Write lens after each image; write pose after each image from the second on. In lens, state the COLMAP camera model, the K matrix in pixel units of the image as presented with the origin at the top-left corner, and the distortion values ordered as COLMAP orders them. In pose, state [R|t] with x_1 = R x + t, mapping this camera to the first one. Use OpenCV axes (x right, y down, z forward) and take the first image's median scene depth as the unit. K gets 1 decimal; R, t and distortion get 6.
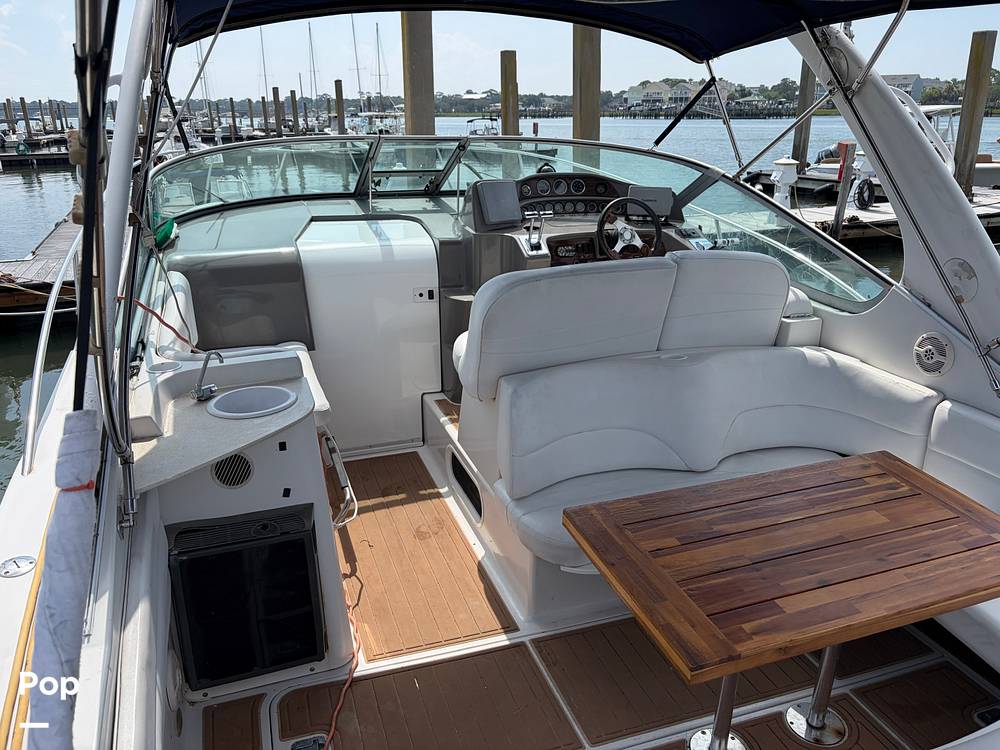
lens RADIAL K [[755.5, 0, 494.5], [0, 755.5, 380.2], [0, 0, 1]] dist [0.009869, 0.011418]
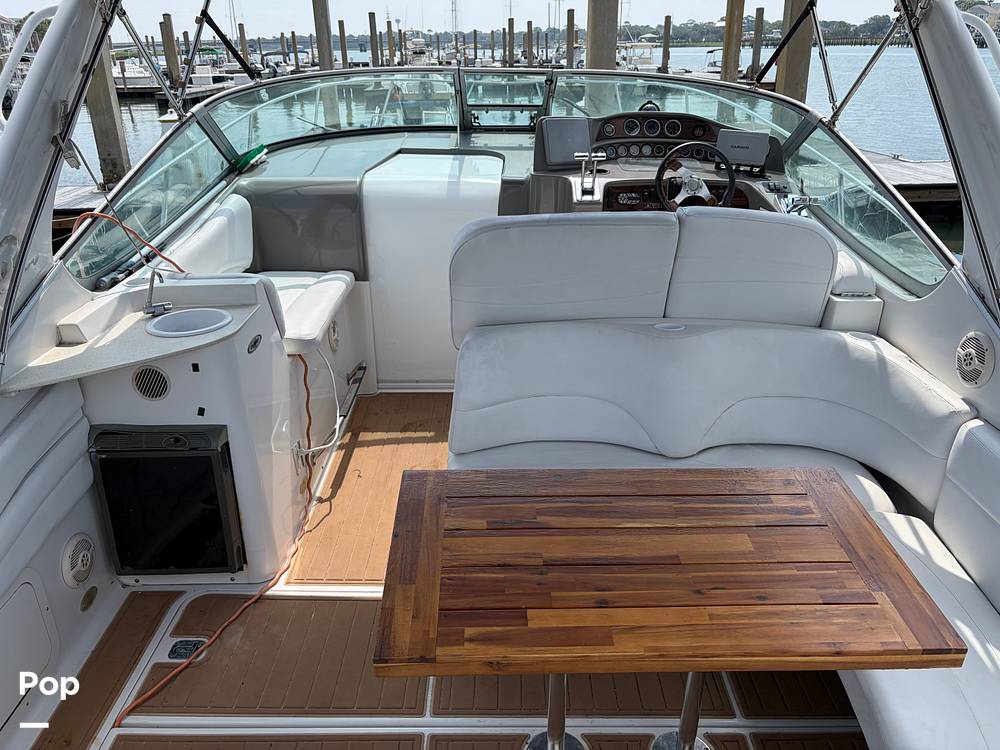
lens RADIAL K [[755.5, 0, 502.3], [0, 755.5, 373.0], [0, 0, 1]] dist [0.009869, 0.011418]
pose [[0.947158, 0.130687, -0.292937, 0.296380], [-0.110029, 0.990201, 0.085996, -0.028935], [0.301305, -0.049220, 0.952257, 0.087057]]
